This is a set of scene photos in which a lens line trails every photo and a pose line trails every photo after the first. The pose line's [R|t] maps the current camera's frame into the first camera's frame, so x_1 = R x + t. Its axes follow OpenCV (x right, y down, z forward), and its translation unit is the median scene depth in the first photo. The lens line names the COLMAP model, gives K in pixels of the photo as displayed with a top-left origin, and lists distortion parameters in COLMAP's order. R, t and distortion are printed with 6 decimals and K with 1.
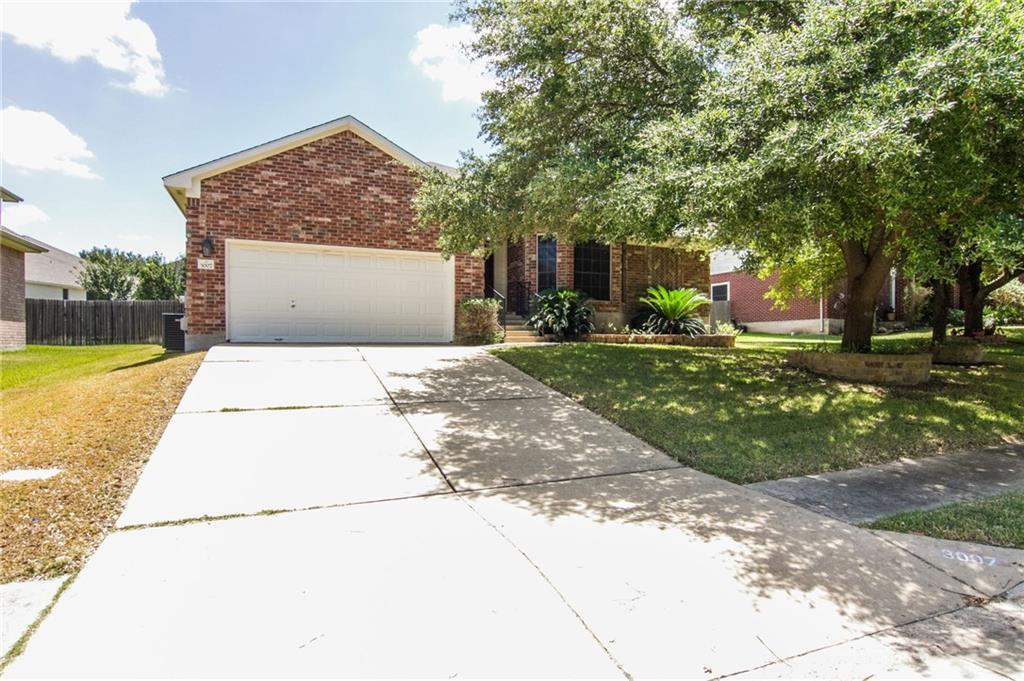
lens RADIAL K [[573.9, 0, 507.5], [0, 573.9, 338.6], [0, 0, 1]] dist [0.001601, 0.000722]
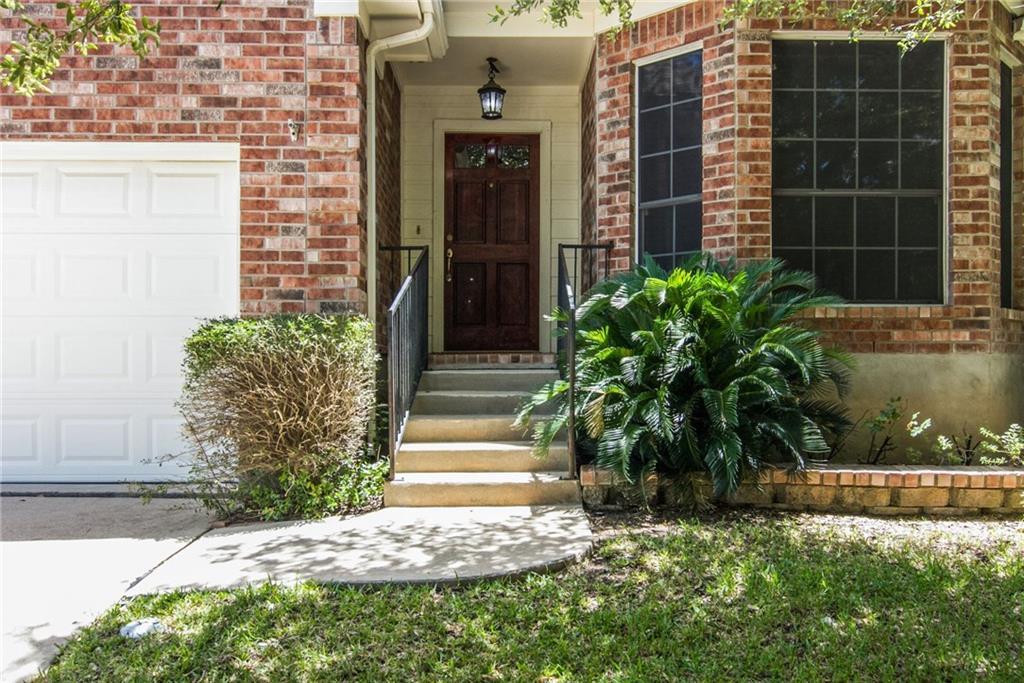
lens RADIAL K [[872.8, 0, 510.4], [0, 872.8, 349.0], [0, 0, 1]] dist [0.010475, -0.001248]
pose [[0.932830, -0.007269, -0.360245, 0.185788], [0.004739, 0.999958, -0.007906, -0.058822], [0.360287, 0.005668, 0.932824, 0.778485]]
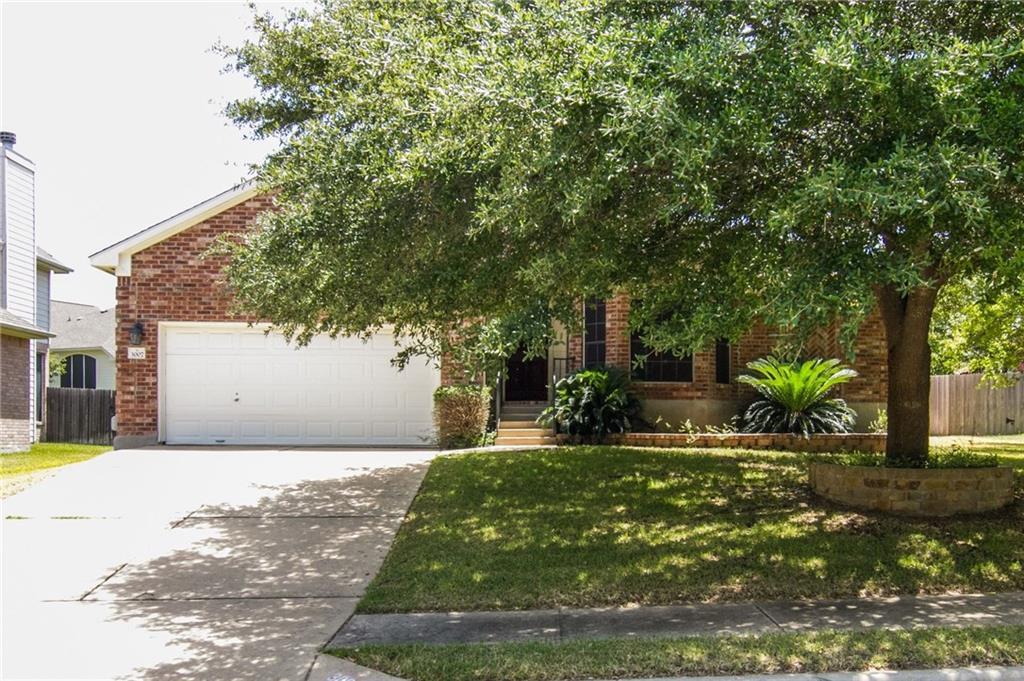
lens RADIAL K [[963.7, 0, 548.9], [0, 963.7, 422.2], [0, 0, 1]] dist [0.006299, 0.000000]
pose [[0.937264, -0.004977, -0.348586, 0.538729], [0.001229, 0.999939, -0.010971, -0.010226], [0.348619, 0.009854, 0.937213, -0.125967]]
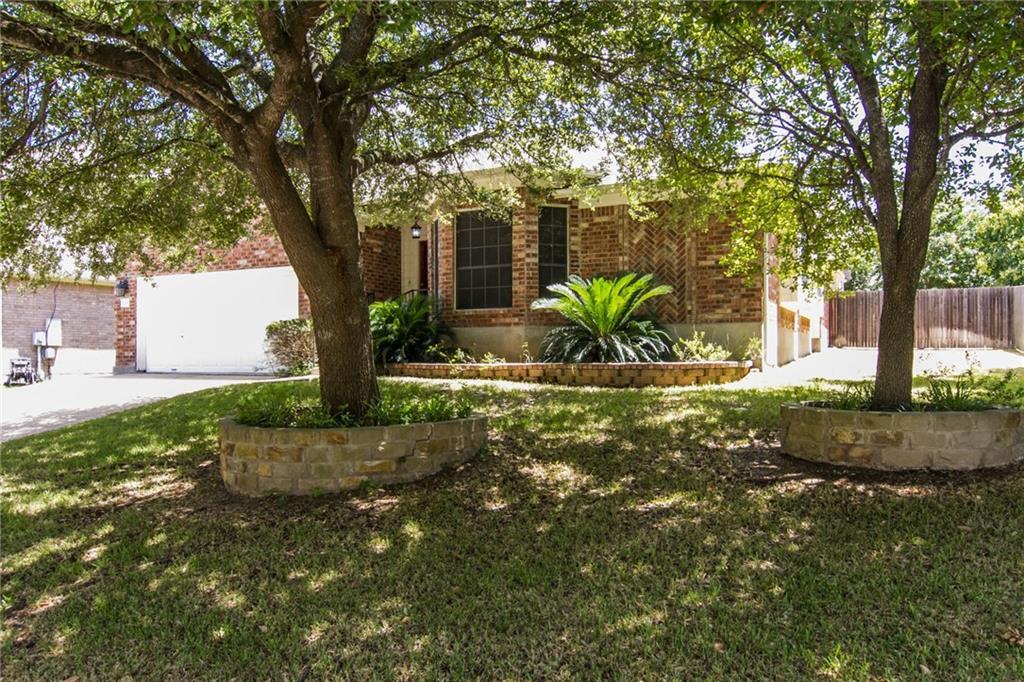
lens RADIAL K [[703.8, 0, 513.4], [0, 703.8, 340.0], [0, 0, 1]] dist [0.010710, 0.001763]
pose [[0.659658, -0.021659, -0.751253, 0.993049], [0.013369, 0.999765, -0.017084, -0.022846], [0.751447, 0.001226, 0.659793, 0.650362]]
